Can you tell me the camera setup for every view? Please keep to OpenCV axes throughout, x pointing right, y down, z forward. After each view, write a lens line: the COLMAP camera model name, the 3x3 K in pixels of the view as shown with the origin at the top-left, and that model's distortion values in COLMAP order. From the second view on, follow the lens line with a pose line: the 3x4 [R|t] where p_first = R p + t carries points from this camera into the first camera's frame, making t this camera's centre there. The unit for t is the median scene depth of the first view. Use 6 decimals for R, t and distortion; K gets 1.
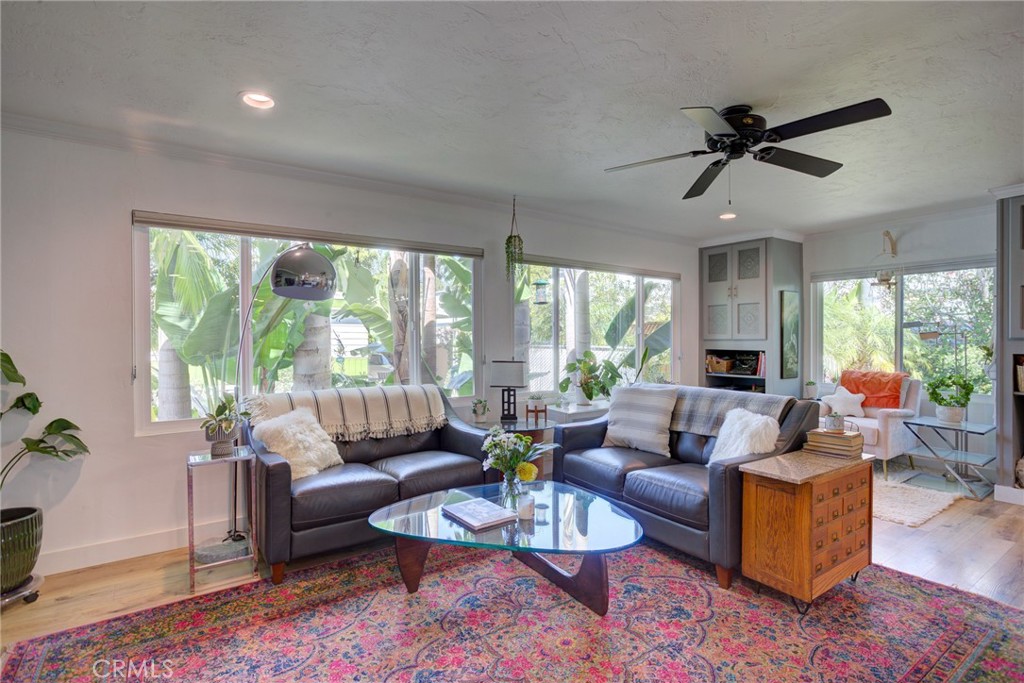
lens RADIAL K [[503.0, 0, 511.8], [0, 503.0, 339.0], [0, 0, 1]] dist [-0.014710, 0.005882]
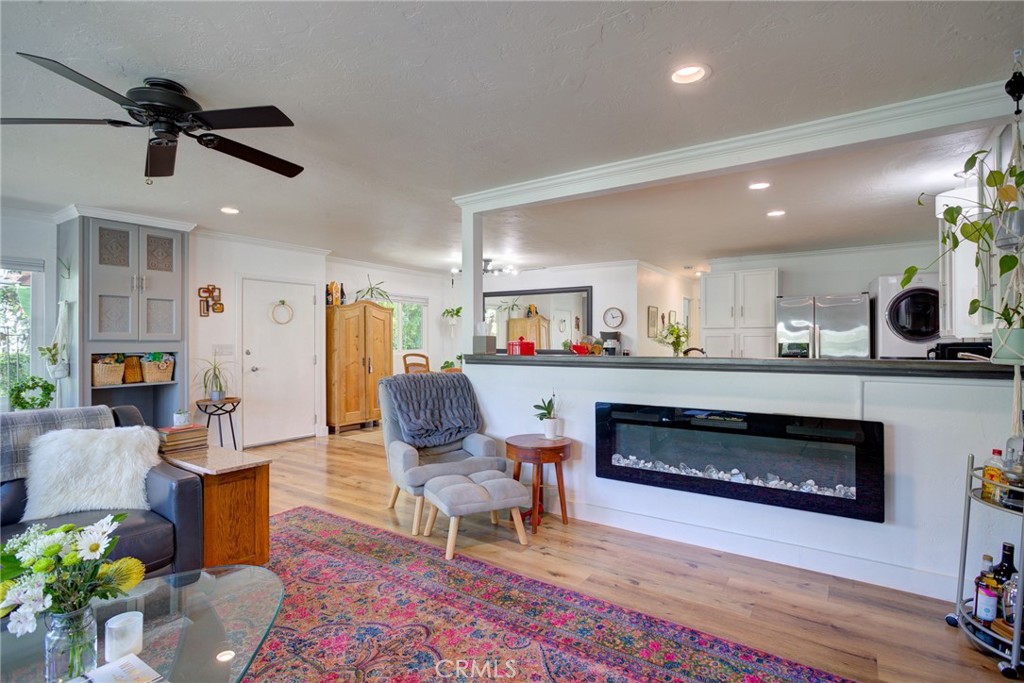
lens RADIAL K [[503.0, 0, 506.6], [0, 503.0, 345.7], [0, 0, 1]] dist [-0.014710, 0.005882]
pose [[-0.341785, -0.007012, 0.939752, -0.398186], [0.001106, 0.999968, 0.007864, 0.003967], [-0.939777, 0.003727, -0.341767, 0.491880]]
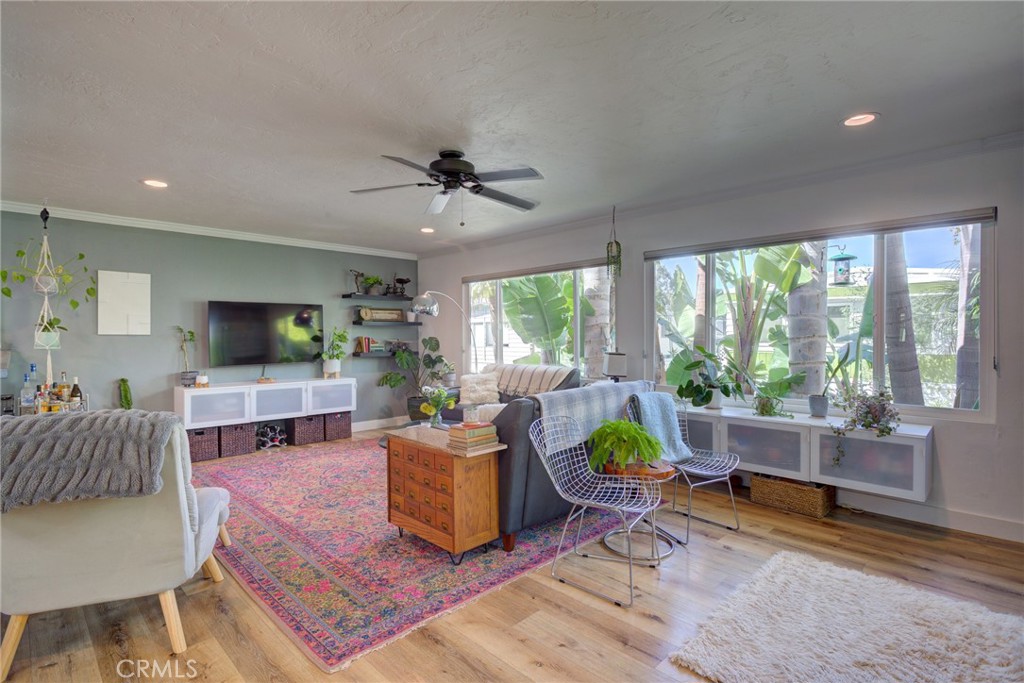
lens RADIAL K [[502.1, 0, 509.2], [0, 502.1, 340.6], [0, 0, 1]] dist [-0.005428, 0.001476]
pose [[0.169645, 0.011616, -0.985437, 1.152506], [0.007098, 0.999890, 0.013008, -0.000219], [0.985480, -0.009201, 0.169544, 0.620270]]
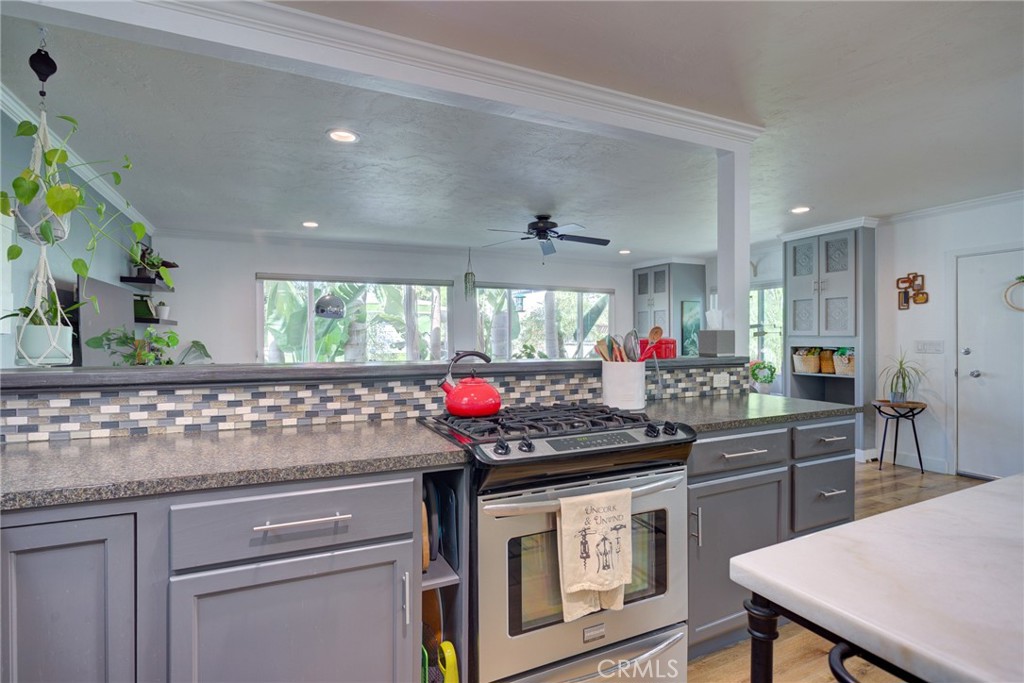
lens RADIAL K [[503.0, 0, 513.0], [0, 503.0, 340.0], [0, 0, 1]] dist [-0.014710, 0.005882]
pose [[0.986278, -0.000997, -0.165091, 0.434225], [0.002053, 0.999979, 0.006220, -0.000351], [0.165082, -0.006474, 0.986259, -0.600969]]
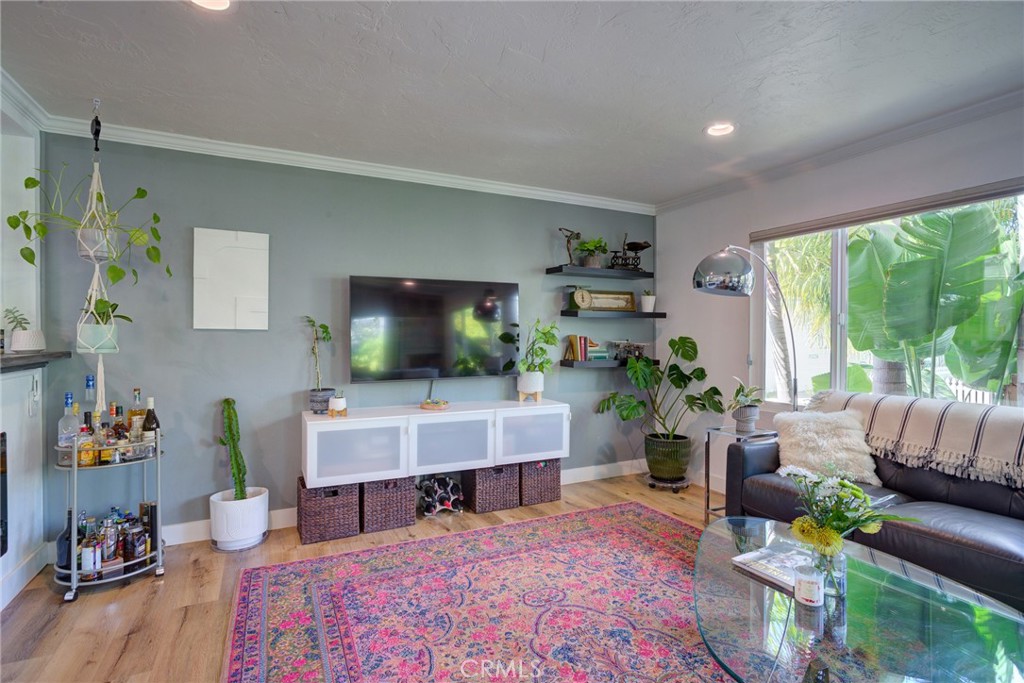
lens RADIAL K [[503.0, 0, 508.9], [0, 503.0, 338.2], [0, 0, 1]] dist [-0.014710, 0.005882]
pose [[-0.155457, 0.011794, -0.987772, 0.464591], [-0.000697, 0.999927, 0.012049, -0.001586], [0.987842, 0.002561, -0.155437, 0.442832]]
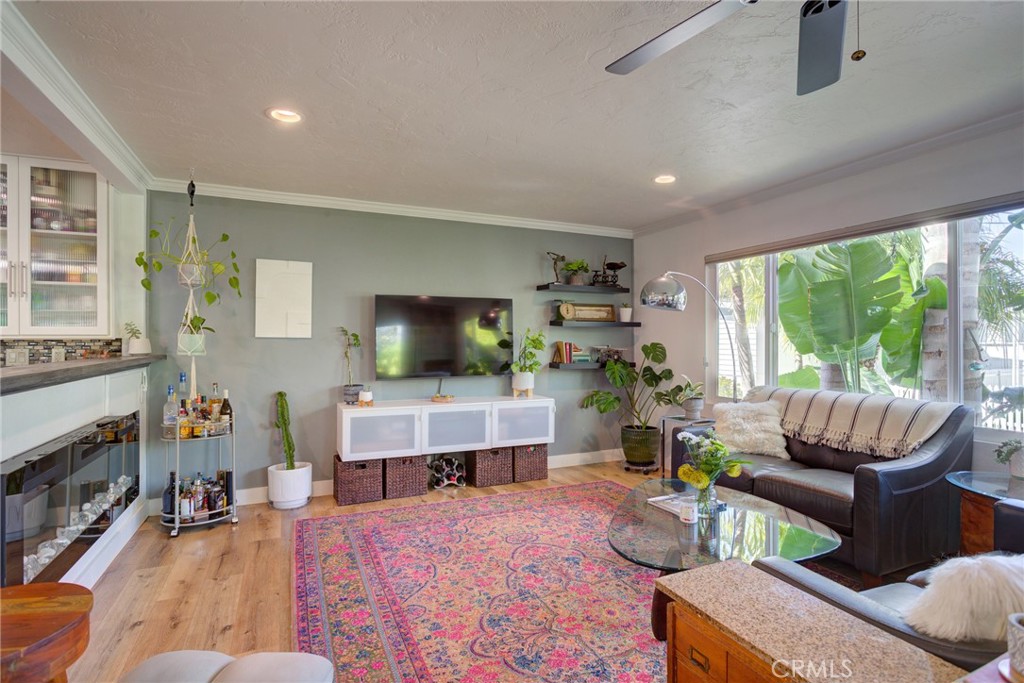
lens RADIAL K [[503.0, 0, 507.0], [0, 503.0, 338.5], [0, 0, 1]] dist [-0.014710, 0.005882]
pose [[-0.191215, -0.000984, -0.981548, 0.662202], [0.001804, 0.999997, -0.001354, -0.001612], [0.981547, -0.002029, -0.191212, 0.524228]]
